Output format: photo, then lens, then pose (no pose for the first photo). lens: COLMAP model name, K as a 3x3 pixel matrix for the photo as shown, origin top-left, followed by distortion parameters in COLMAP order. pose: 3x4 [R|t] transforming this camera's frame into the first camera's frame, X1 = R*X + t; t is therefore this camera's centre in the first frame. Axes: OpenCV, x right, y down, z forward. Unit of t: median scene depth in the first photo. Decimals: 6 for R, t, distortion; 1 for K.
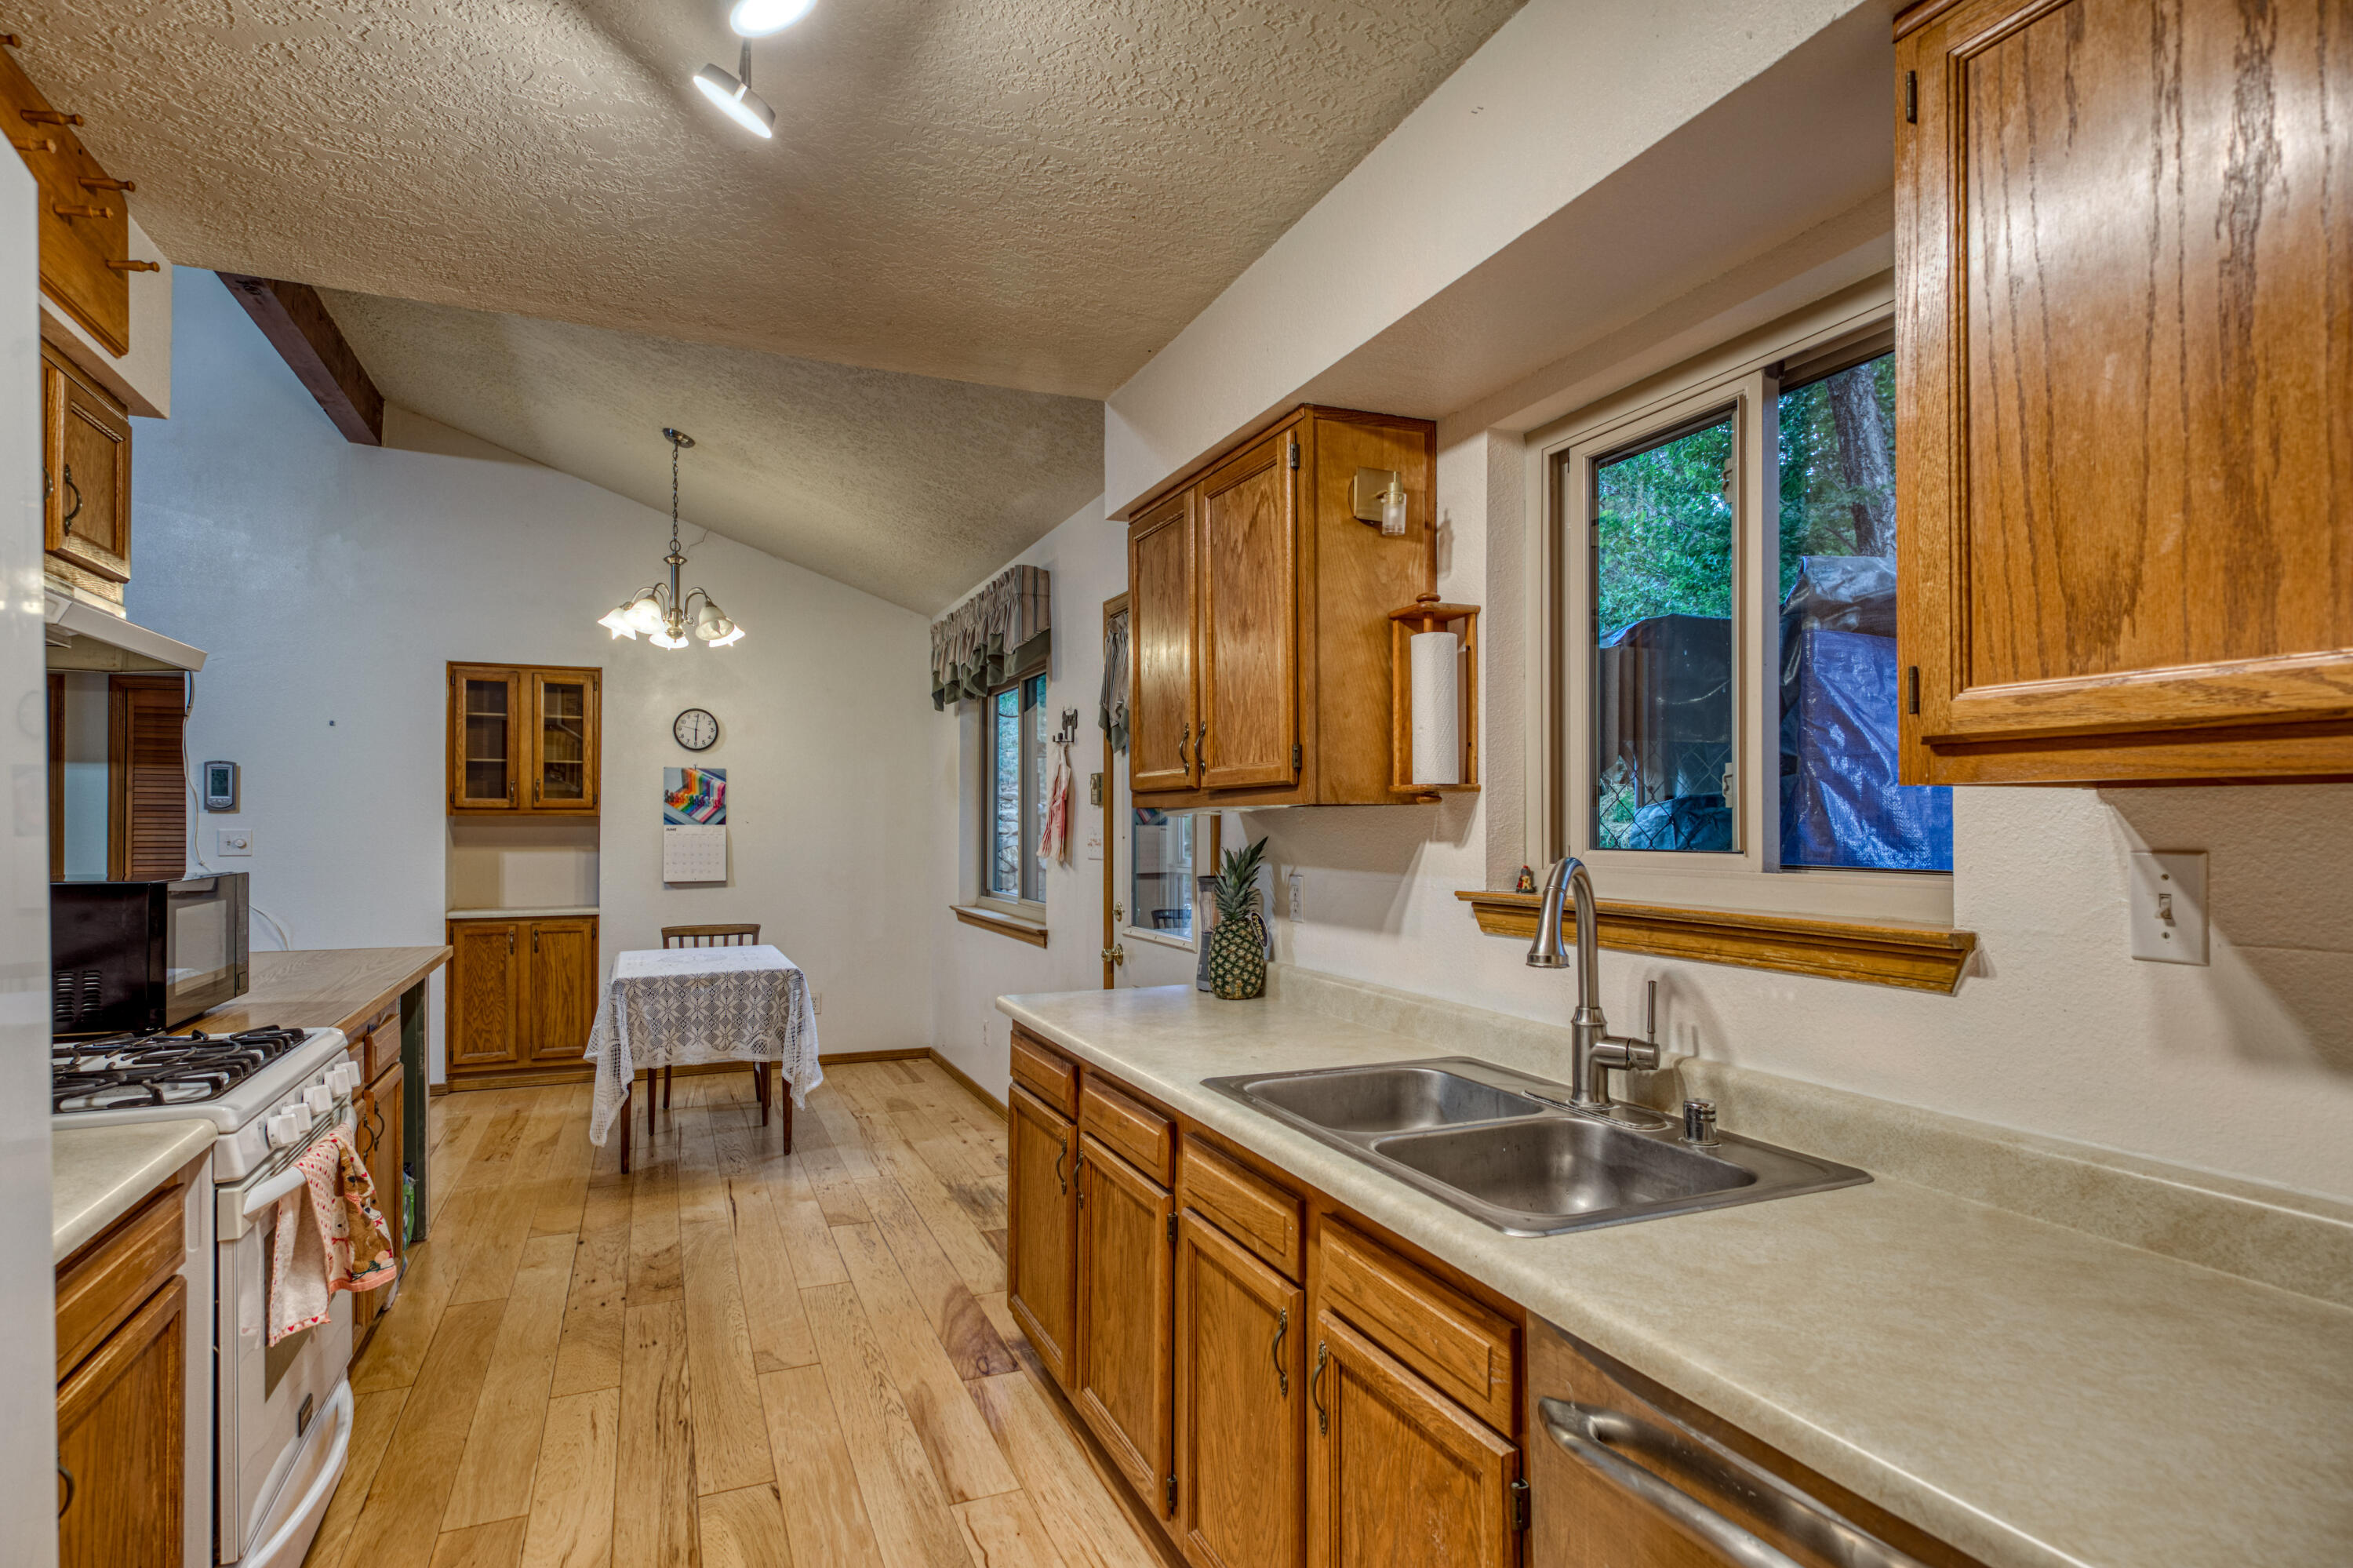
lens RADIAL K [[1201.6, 0, 1167.9], [0, 1201.6, 809.0], [0, 0, 1]] dist [0.008603, 0.000259]
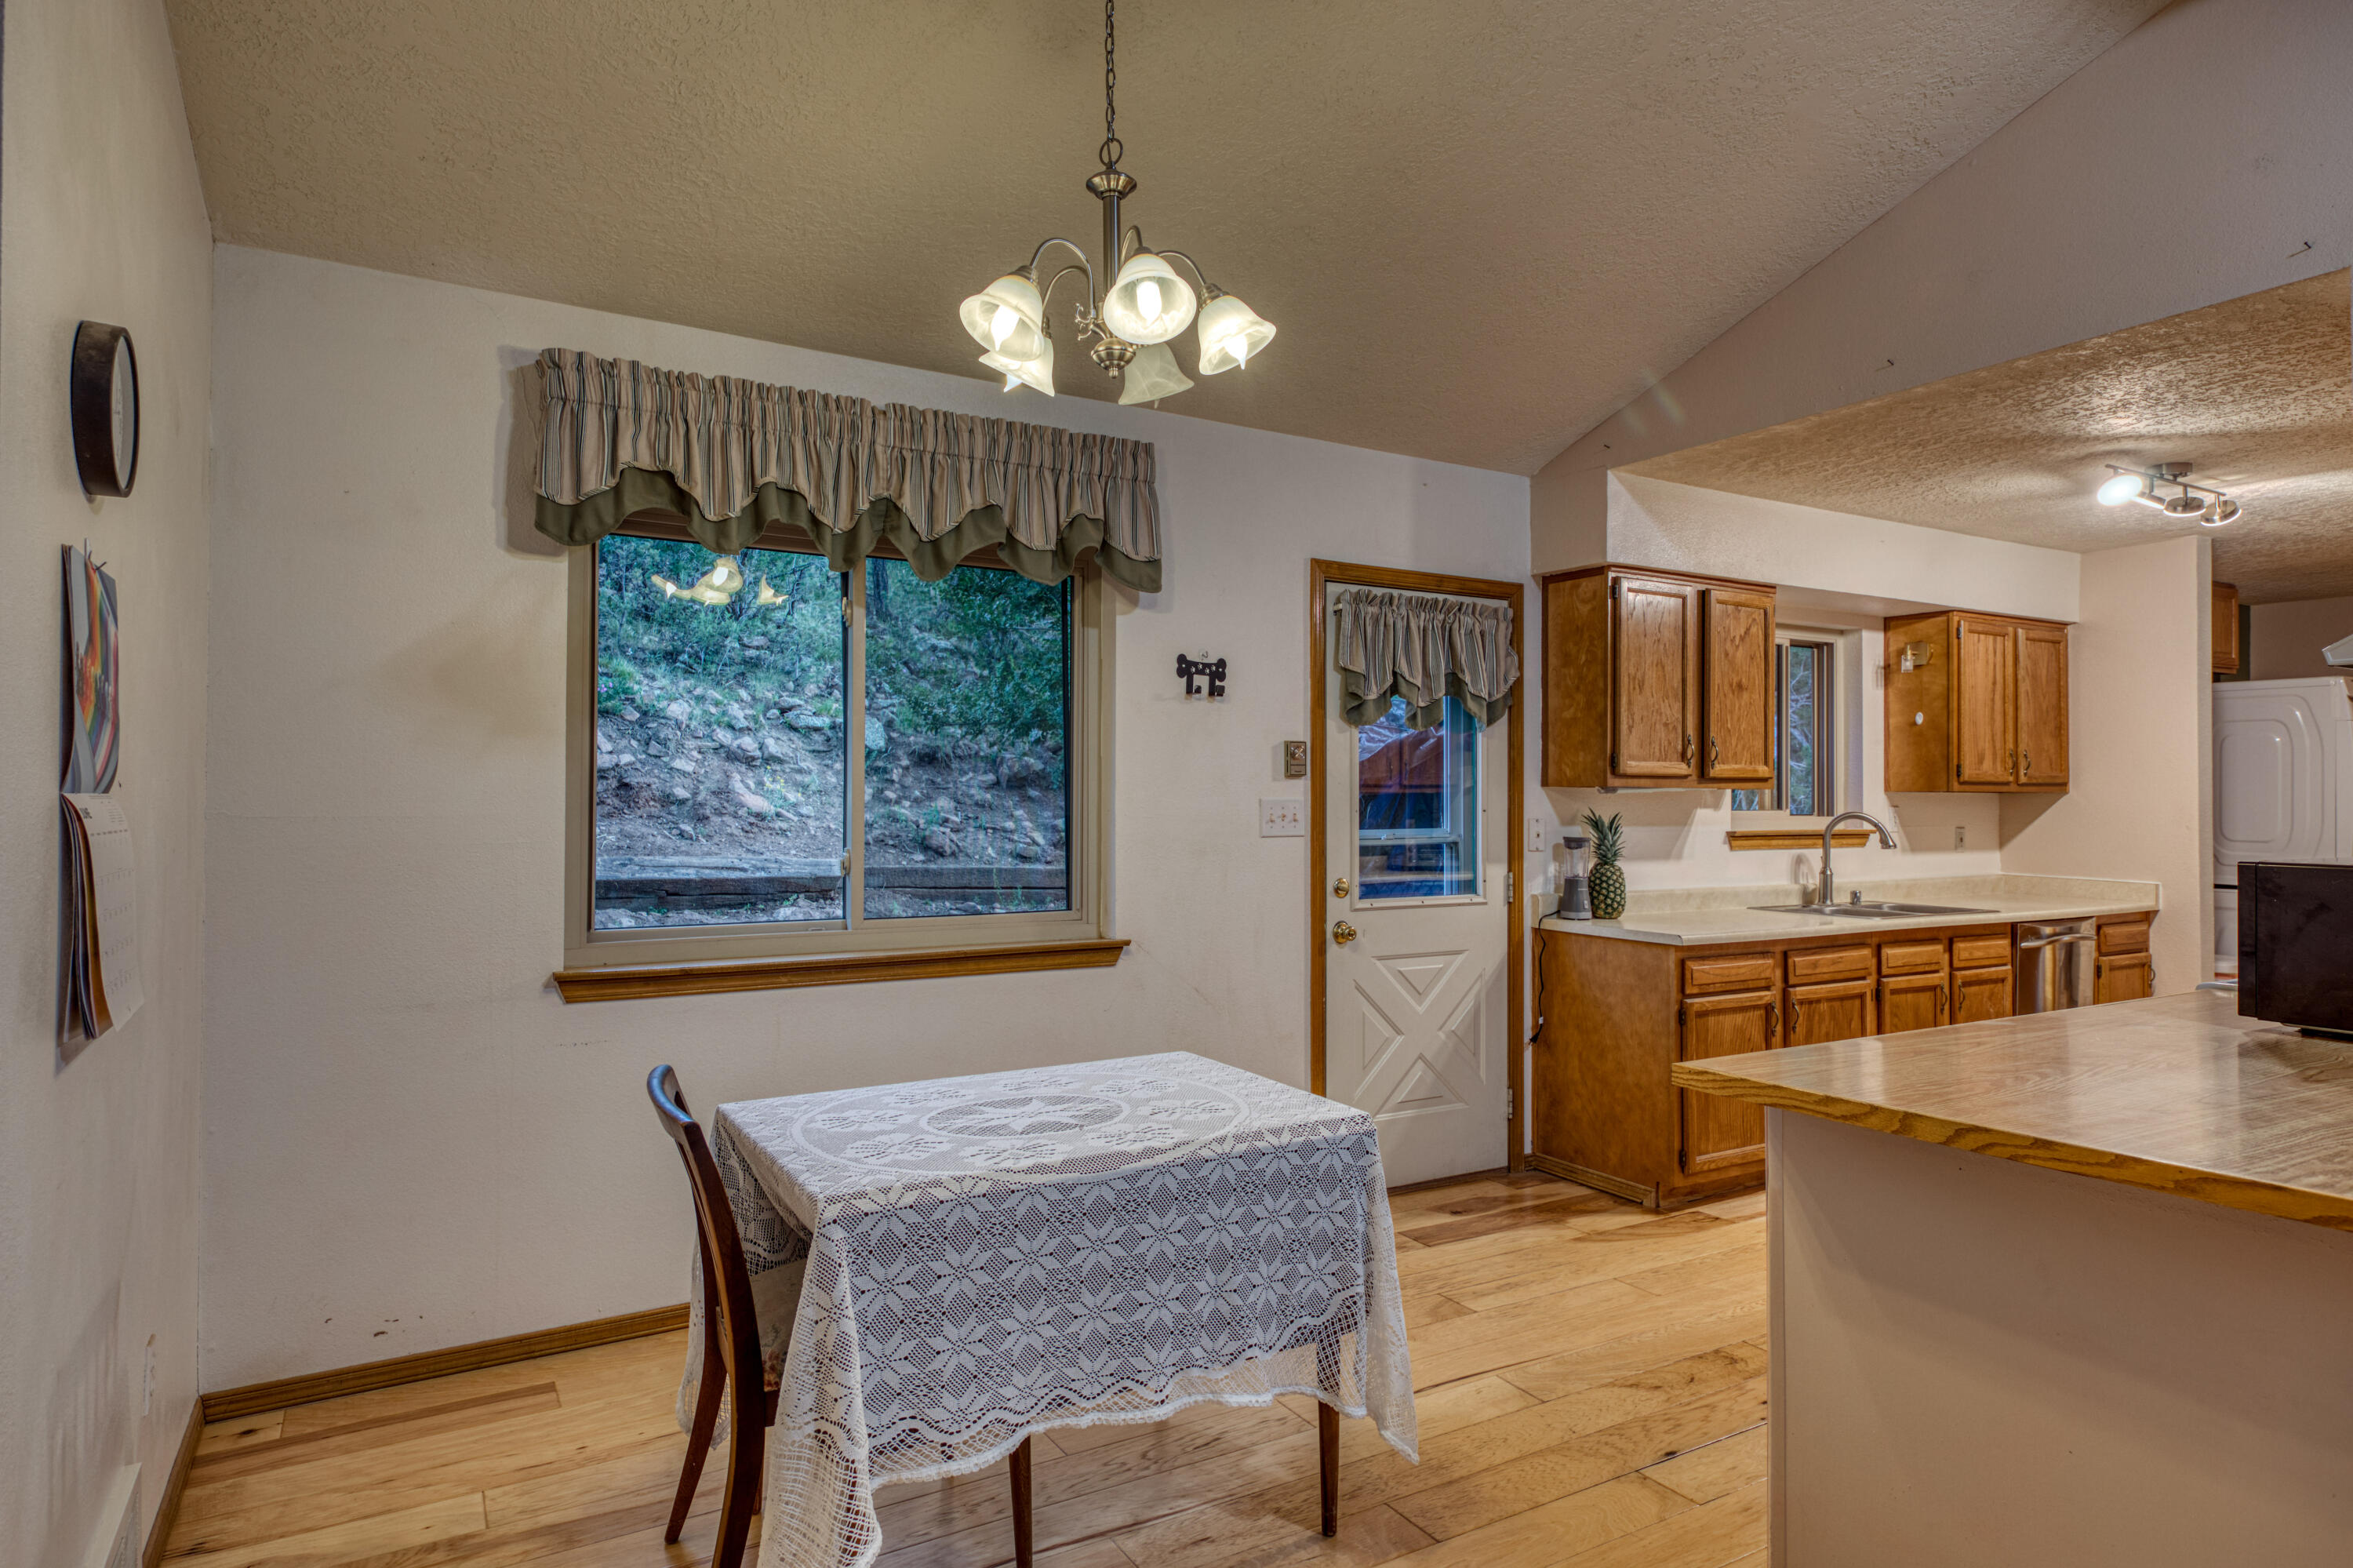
lens RADIAL K [[1343.3, 0, 1168.1], [0, 1343.3, 776.3], [0, 0, 1]] dist [0.004517, 0.001370]
pose [[-0.131216, 0.016913, 0.991209, -1.528612], [-0.017182, 0.999665, -0.019332, 0.026792], [-0.991205, -0.019568, -0.130882, 1.790855]]
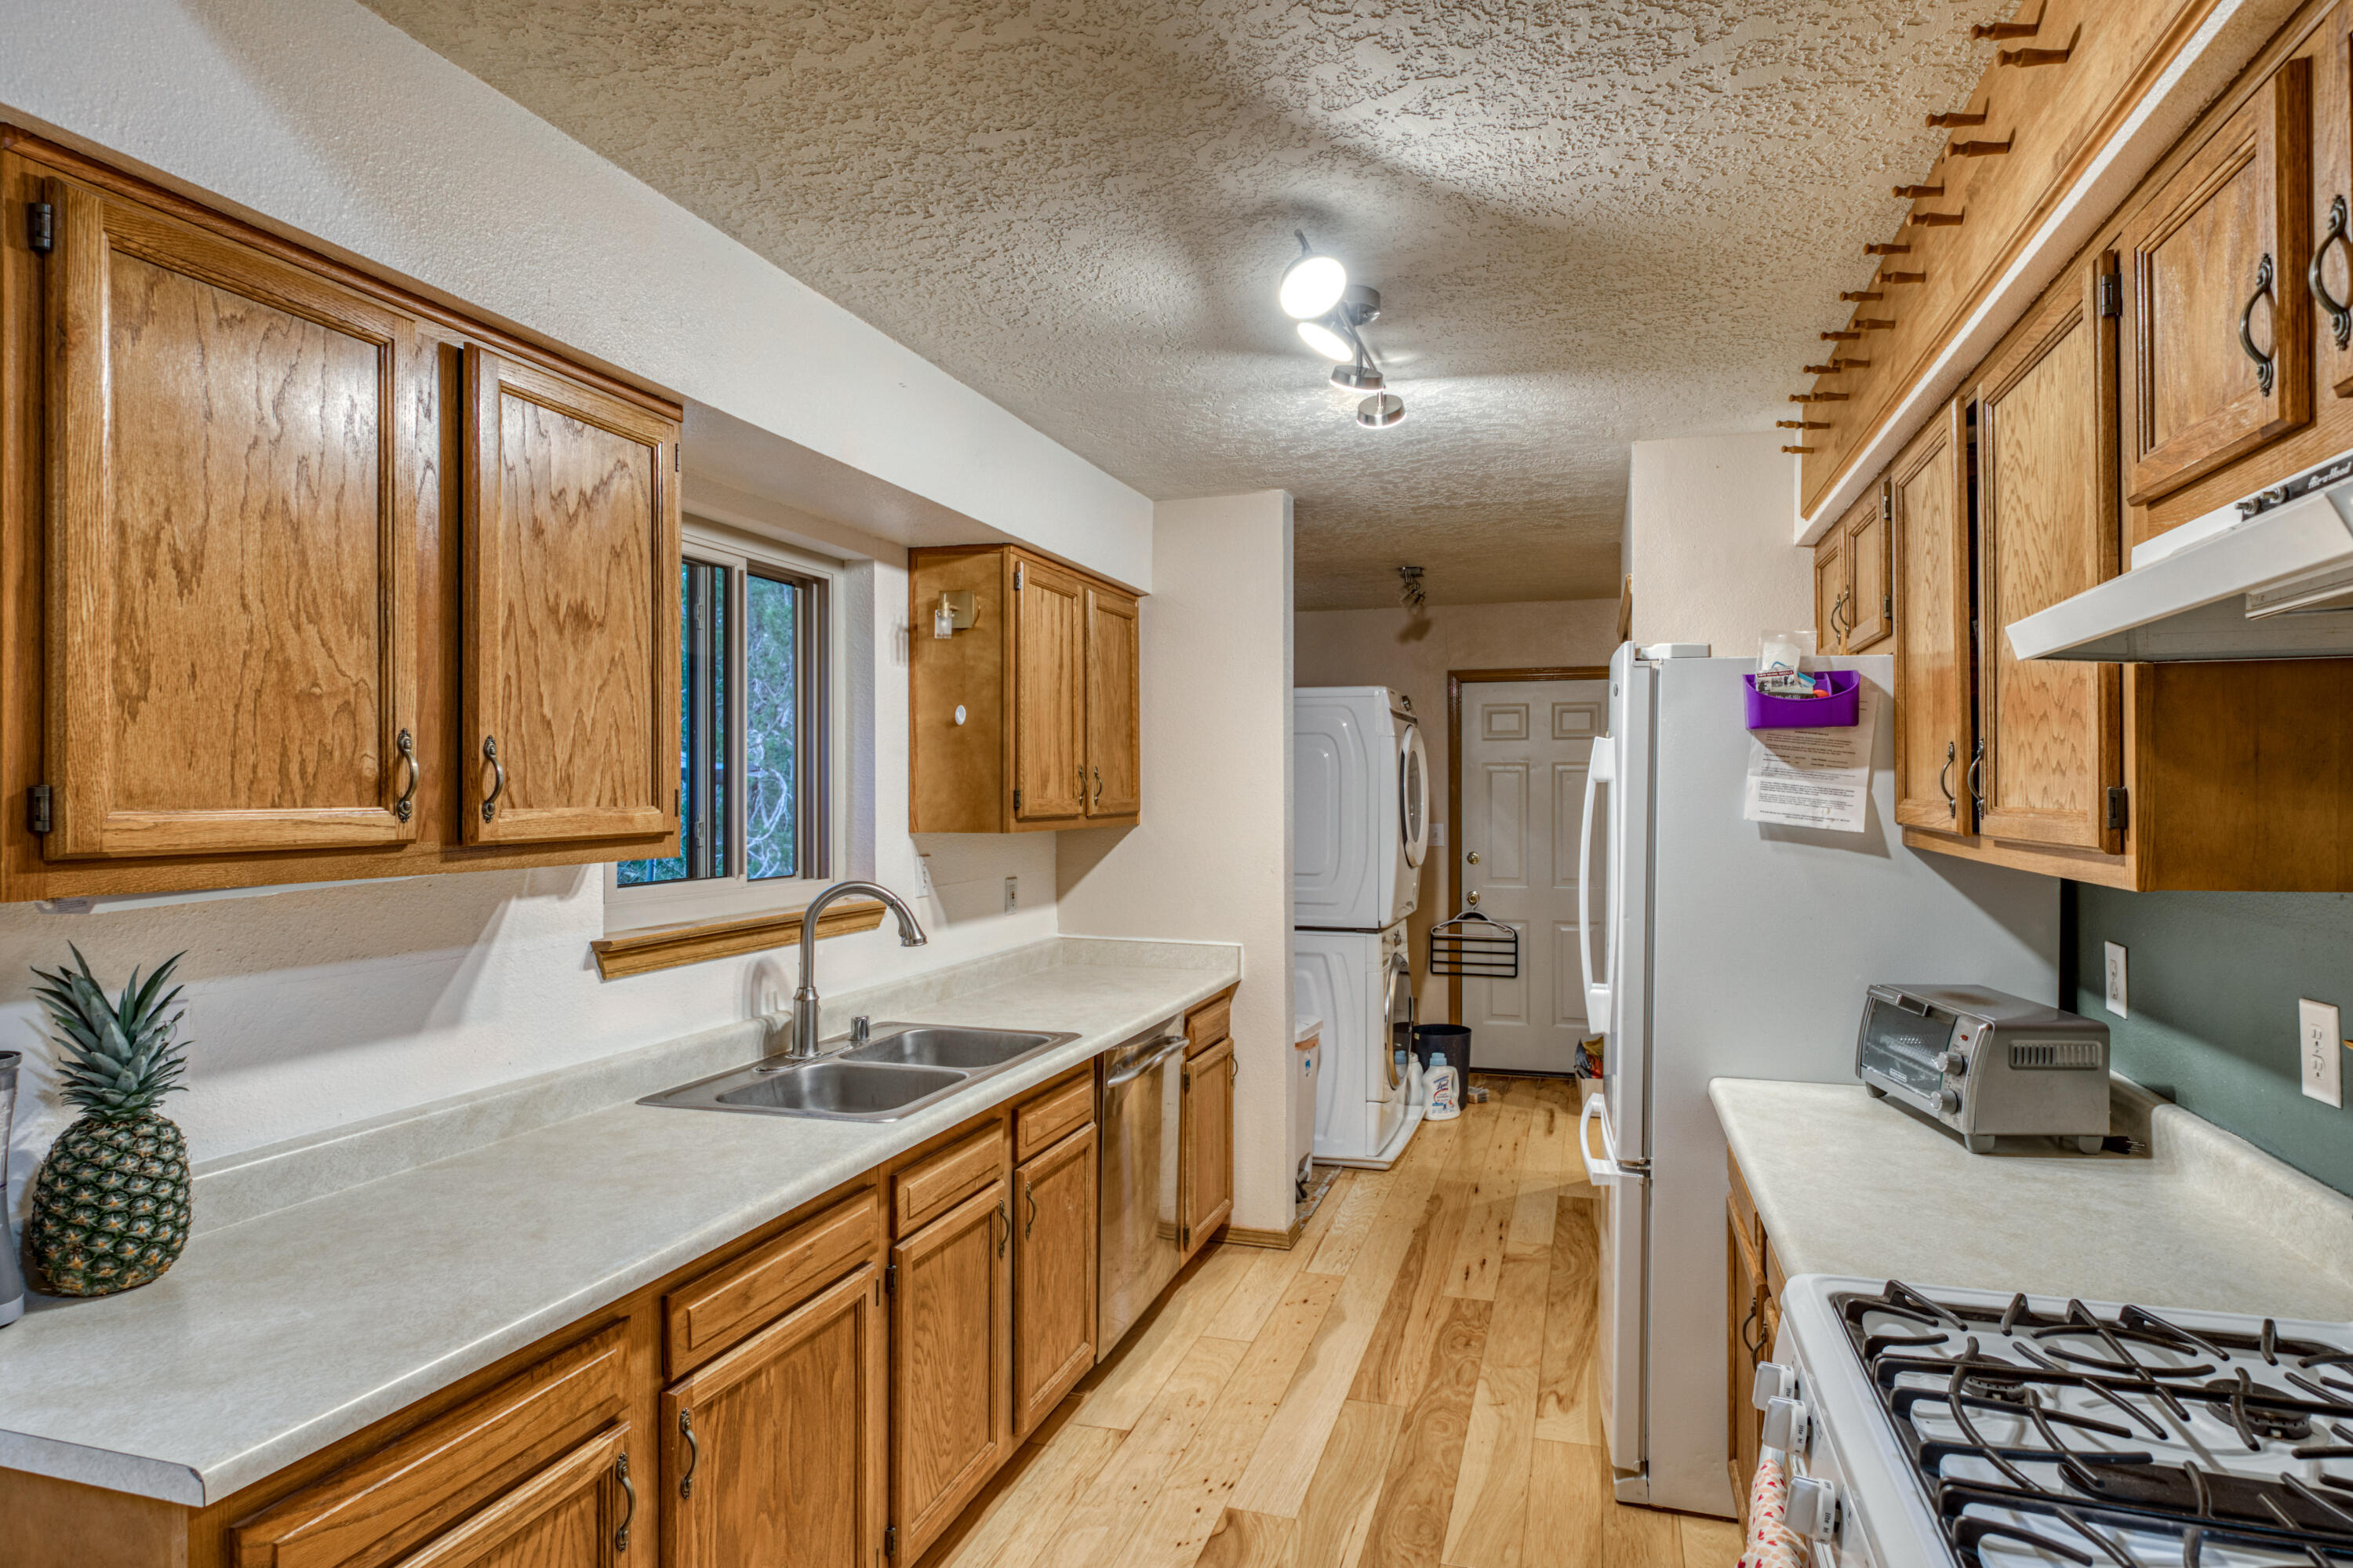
lens RADIAL K [[1221.8, 0, 1262.3], [0, 1221.8, 800.8], [0, 0, 1]] dist [0.012312, -0.002223]
pose [[-0.780606, -0.003754, 0.625012, -0.618751], [-0.007290, 0.999969, -0.003099, -0.036591], [-0.624981, -0.006975, -0.780609, 1.130996]]
